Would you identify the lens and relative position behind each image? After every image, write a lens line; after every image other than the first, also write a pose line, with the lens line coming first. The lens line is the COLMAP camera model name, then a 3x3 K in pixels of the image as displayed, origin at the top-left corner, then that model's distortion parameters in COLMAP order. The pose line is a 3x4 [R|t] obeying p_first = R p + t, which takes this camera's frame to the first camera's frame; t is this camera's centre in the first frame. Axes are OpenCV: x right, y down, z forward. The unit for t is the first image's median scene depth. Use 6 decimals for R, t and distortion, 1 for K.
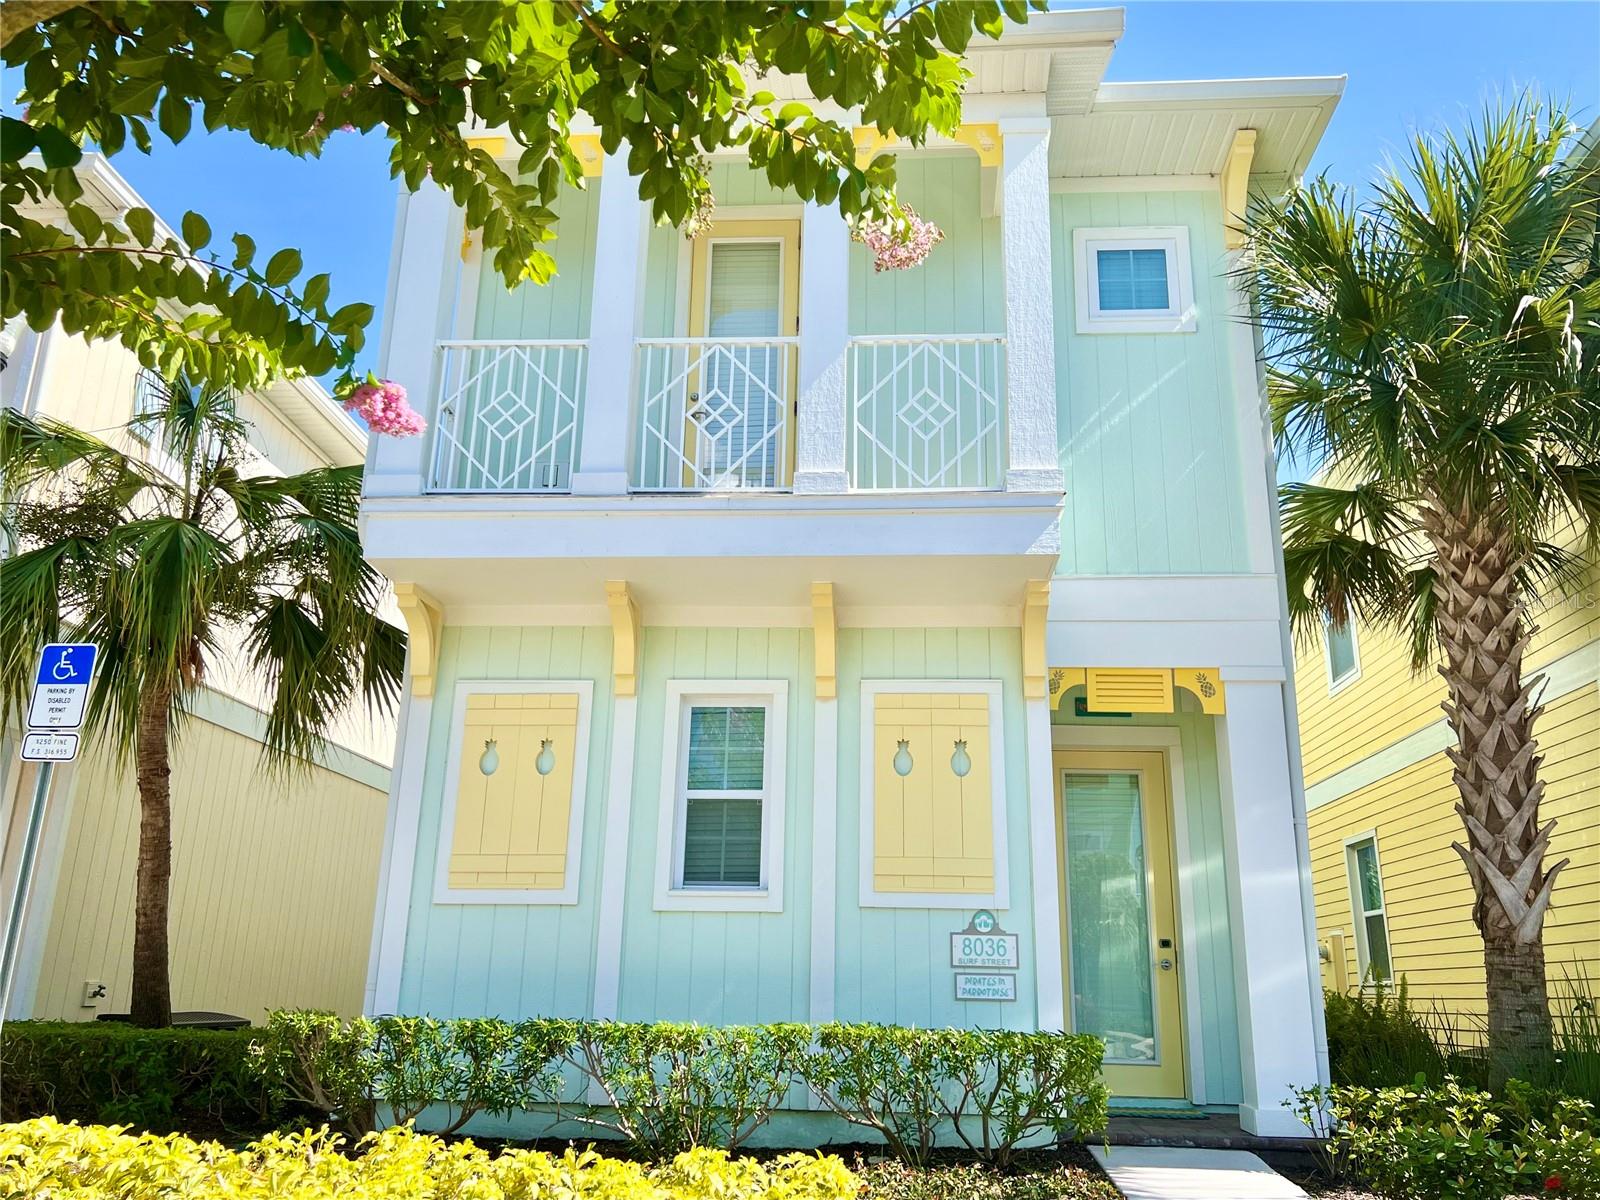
lens RADIAL K [[1235.0, 0, 800.0], [0, 1235.0, 600.0], [0, 0, 1]] dist [0.045144, -0.045446]
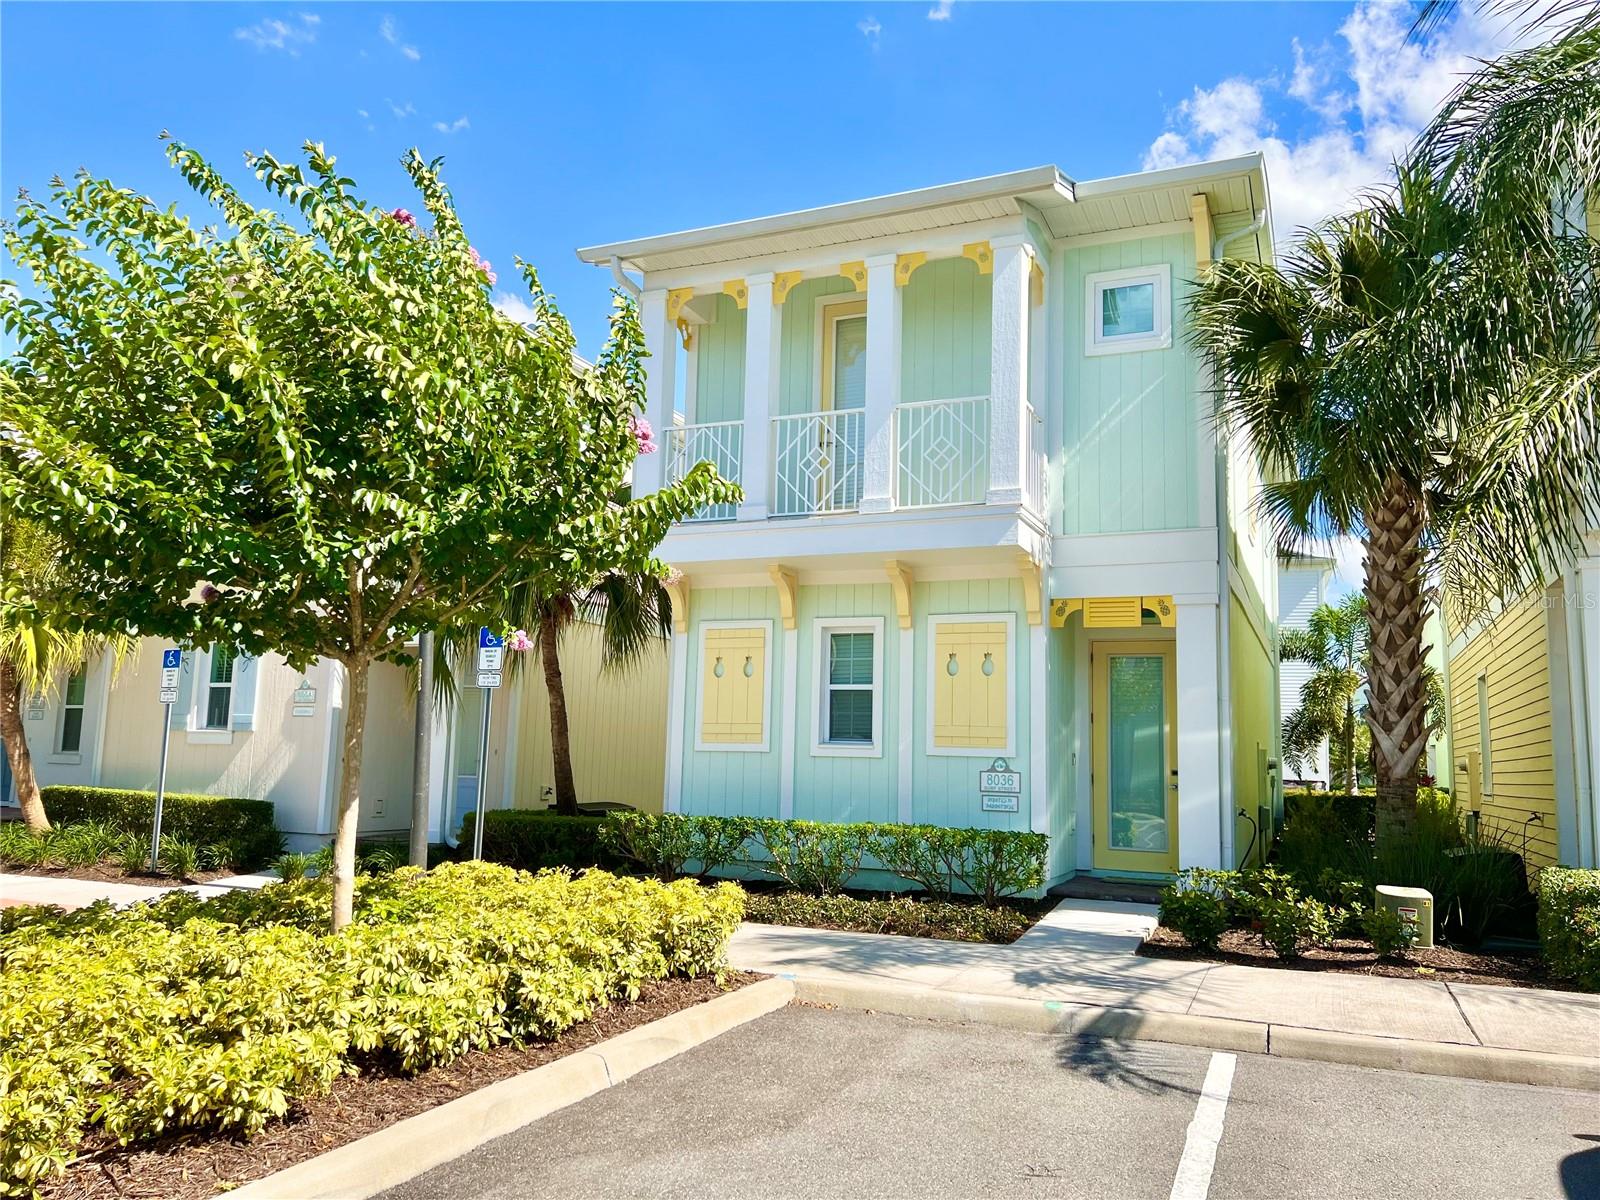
lens RADIAL K [[1184.2, 0, 800.0], [0, 1184.2, 600.0], [0, 0, 1]] dist [0.102013, -0.190310]
pose [[0.942351, -0.041090, -0.332095, 0.409778], [0.095170, 0.984359, 0.148260, -0.200062], [0.320808, -0.171318, 0.931521, -0.477580]]
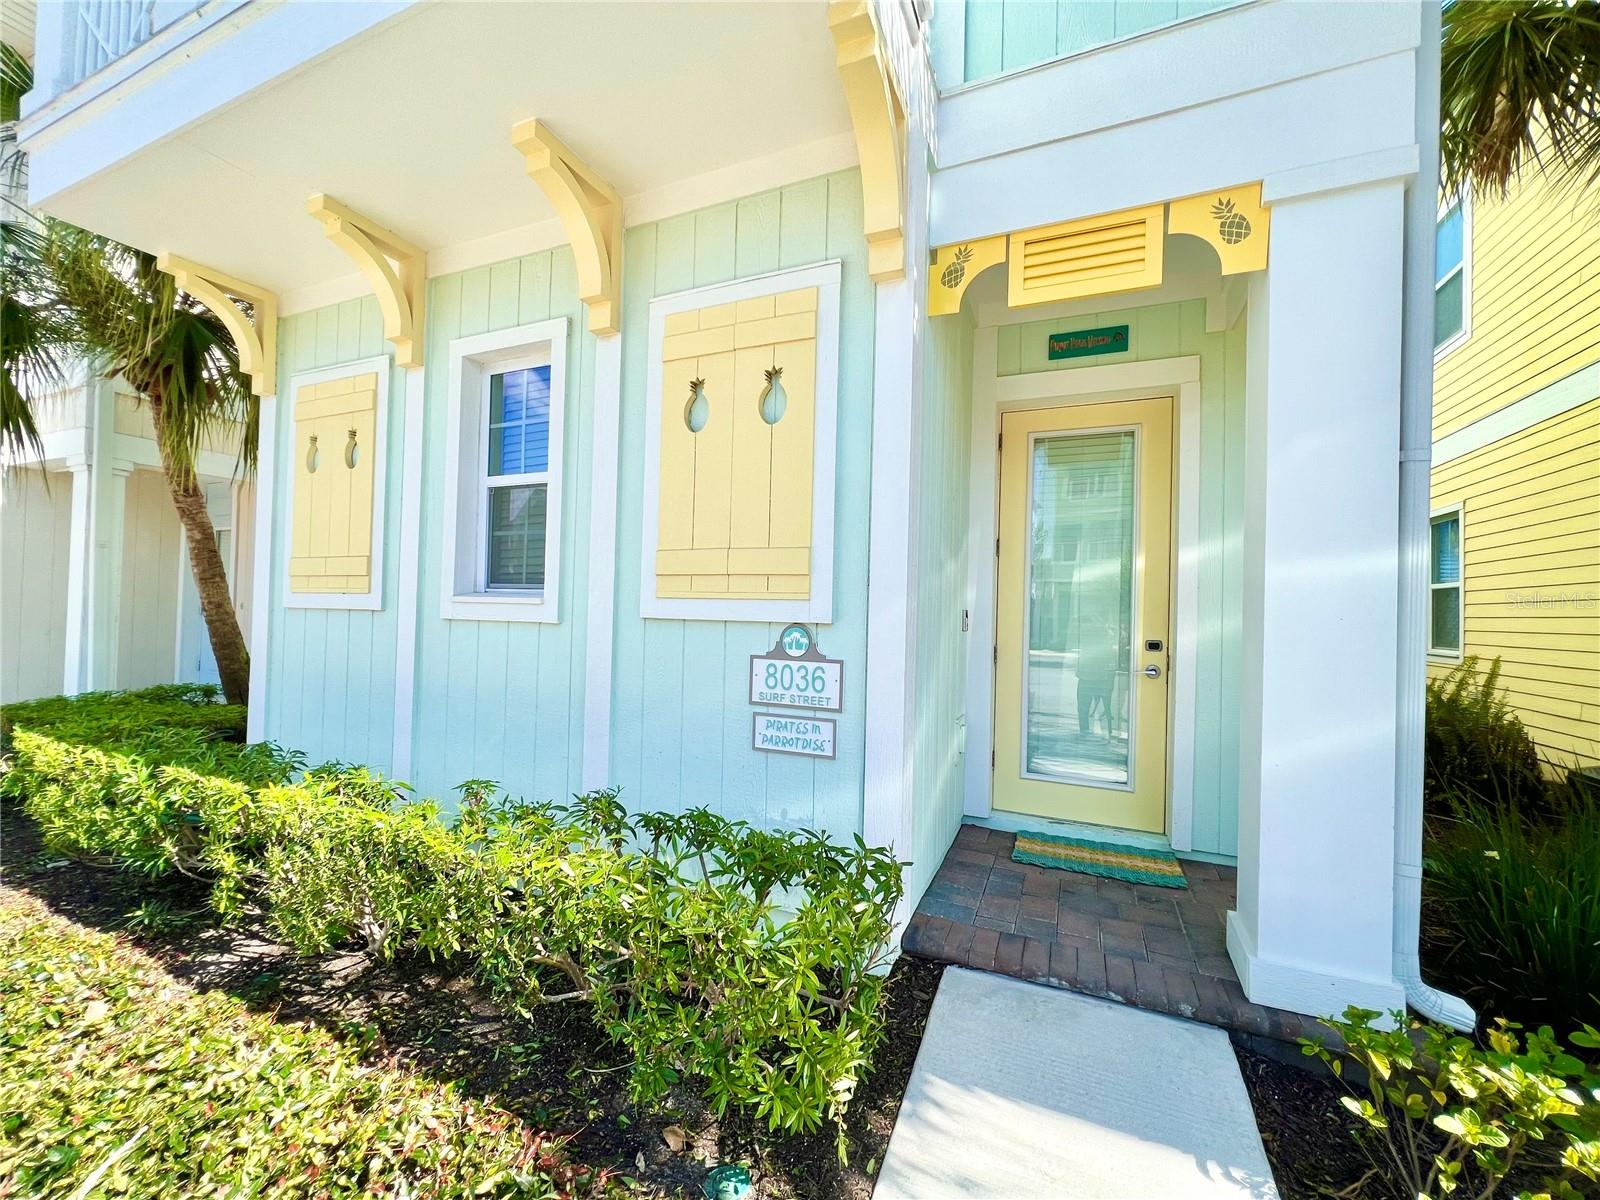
lens RADIAL K [[631.3, 0, 800.0], [0, 631.3, 600.0], [0, 0, 1]] dist [-0.001838, -0.000283]
pose [[0.943606, -0.003133, -0.331055, 0.250705], [0.095137, 0.960345, 0.262082, 0.144567], [0.317106, -0.278798, 0.906485, 0.673383]]
